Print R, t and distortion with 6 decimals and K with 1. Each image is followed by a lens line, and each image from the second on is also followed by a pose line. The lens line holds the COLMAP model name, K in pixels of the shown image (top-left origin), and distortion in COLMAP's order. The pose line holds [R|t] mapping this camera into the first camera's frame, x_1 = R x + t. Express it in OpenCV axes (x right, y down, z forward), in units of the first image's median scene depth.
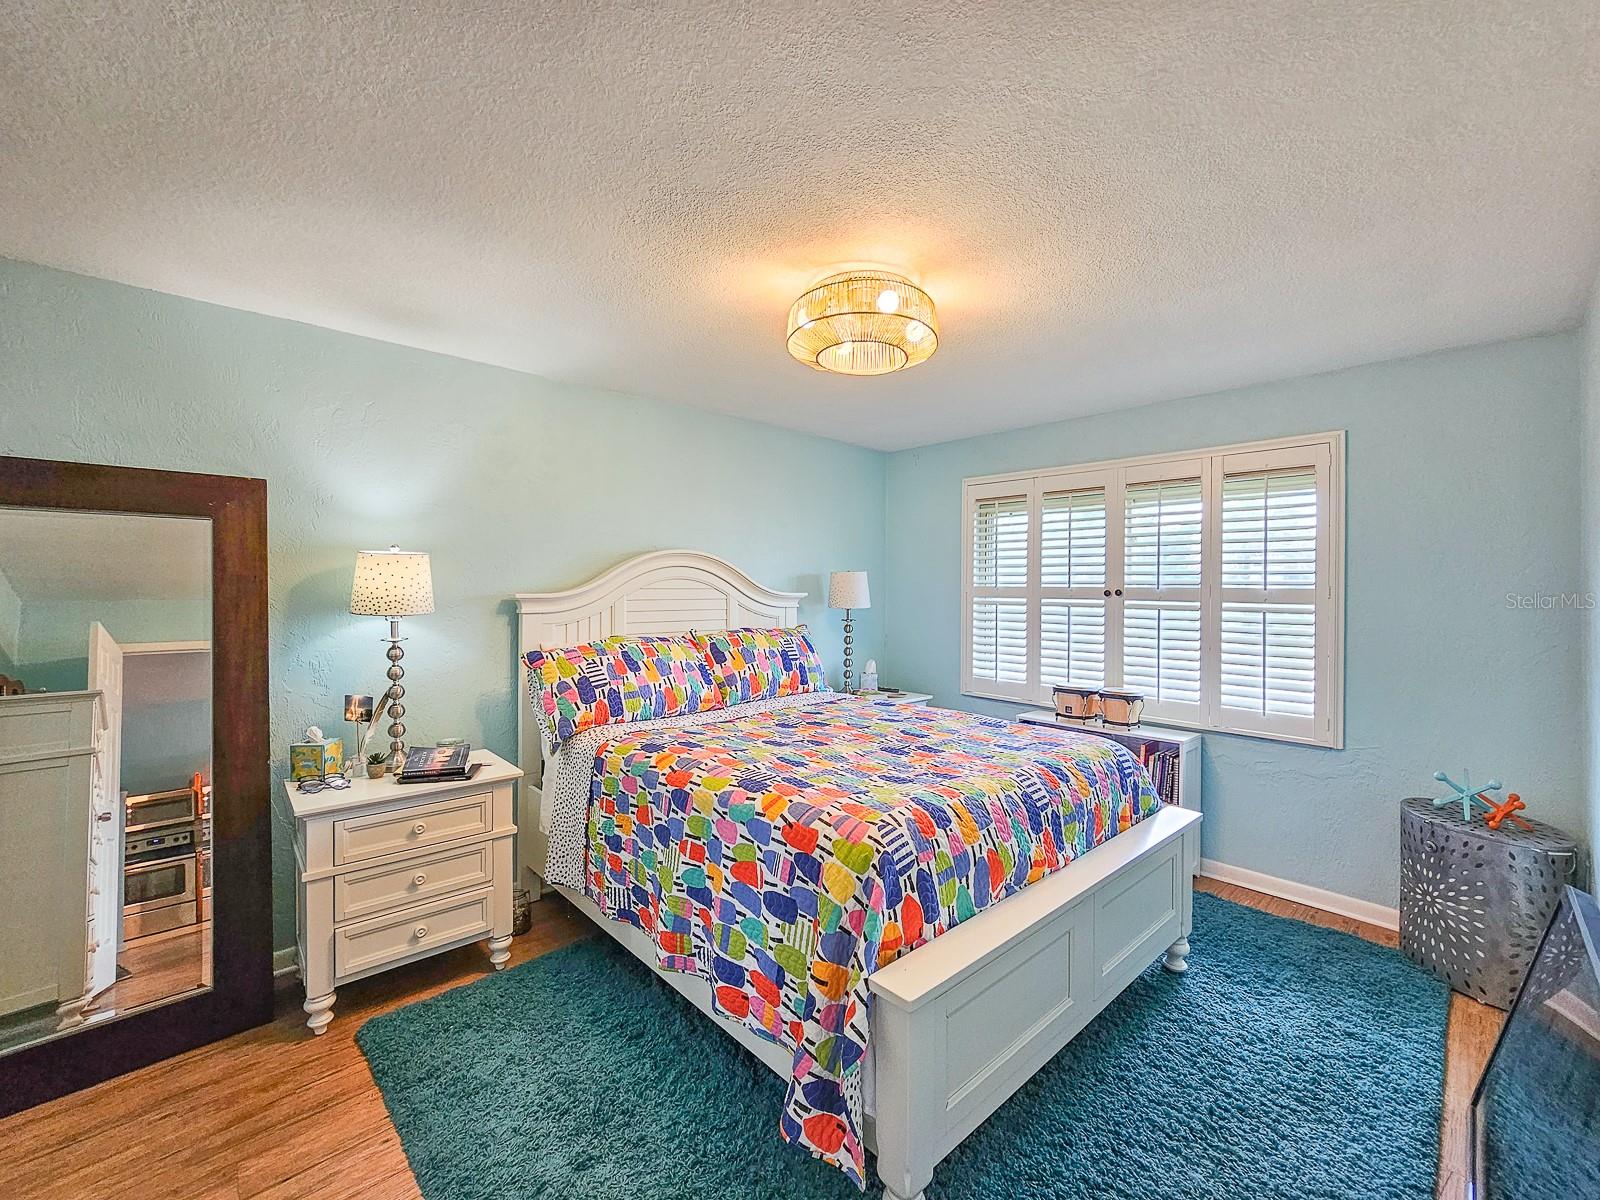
lens RADIAL K [[659.5, 0, 787.0], [0, 659.5, 589.3], [0, 0, 1]] dist [0.002915, 0.000383]
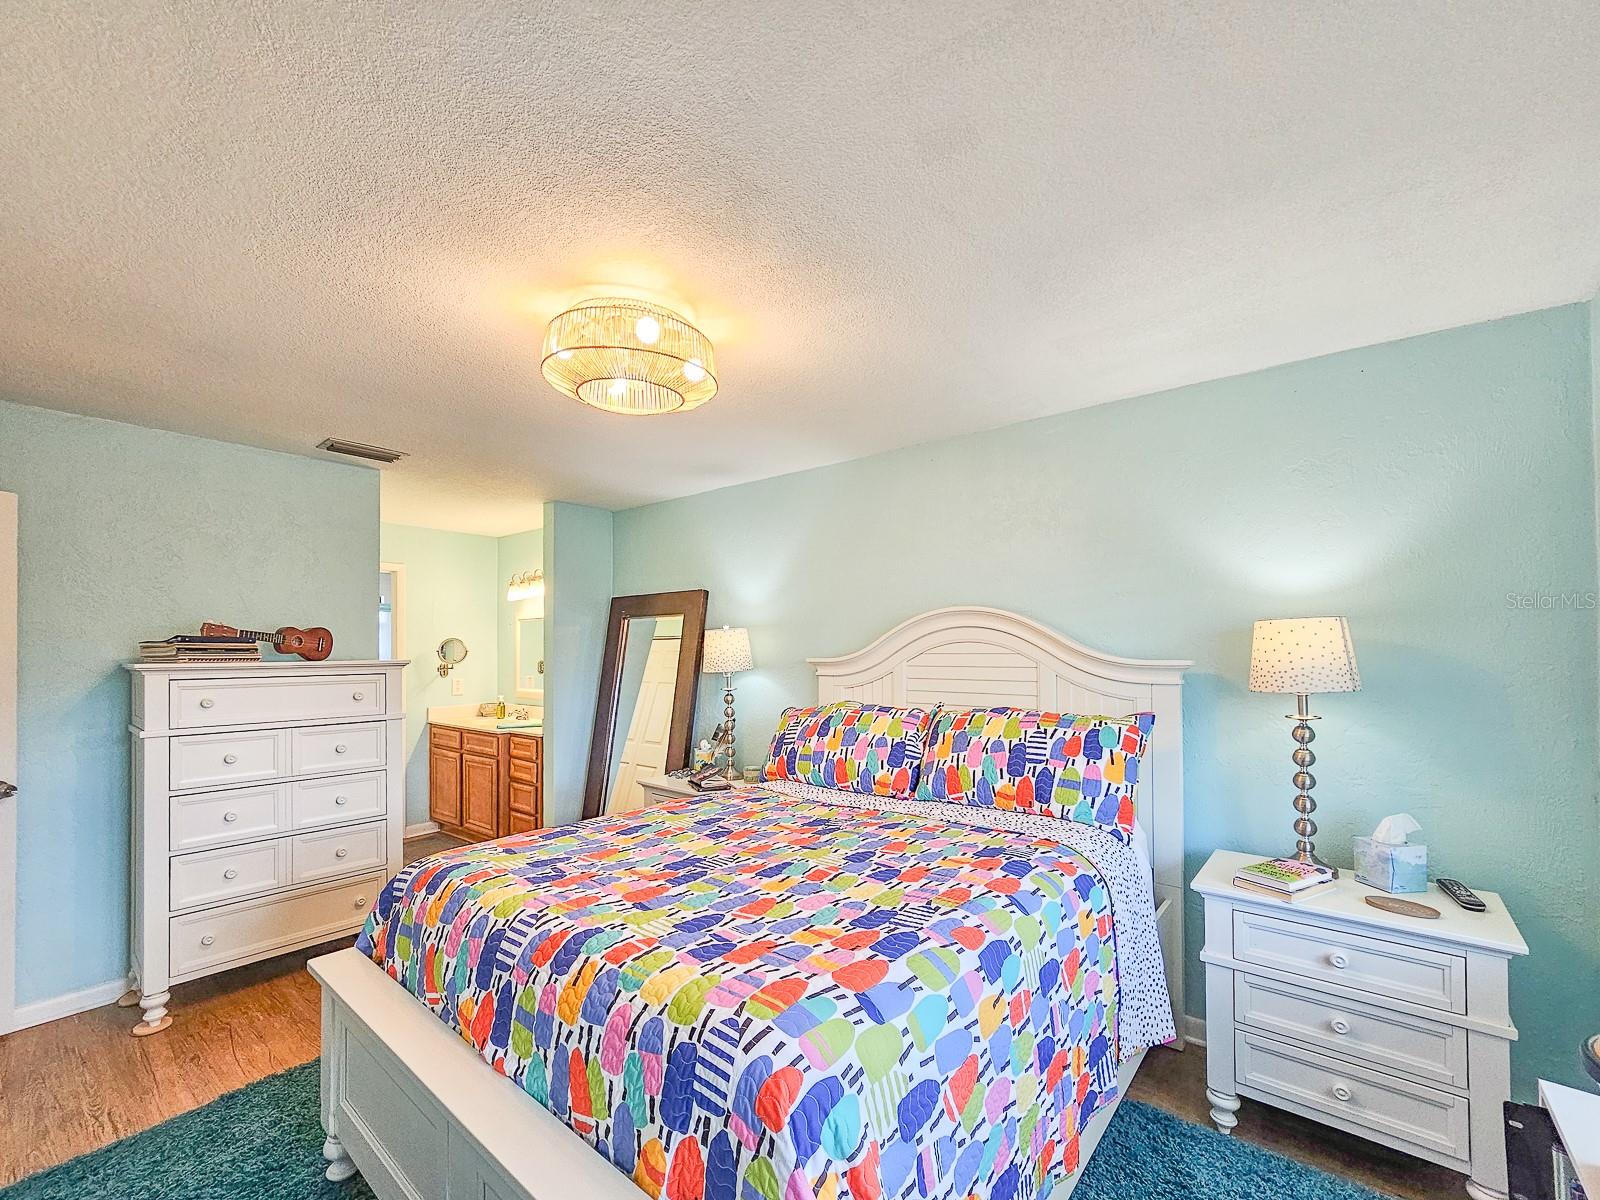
lens RADIAL K [[659.5, 0, 789.2], [0, 659.5, 603.7], [0, 0, 1]] dist [0.002915, 0.000383]
pose [[0.116851, -0.097916, -0.988311, 0.602432], [0.003385, 0.995161, -0.098195, 0.023974], [0.993144, 0.008128, 0.116617, 0.701268]]
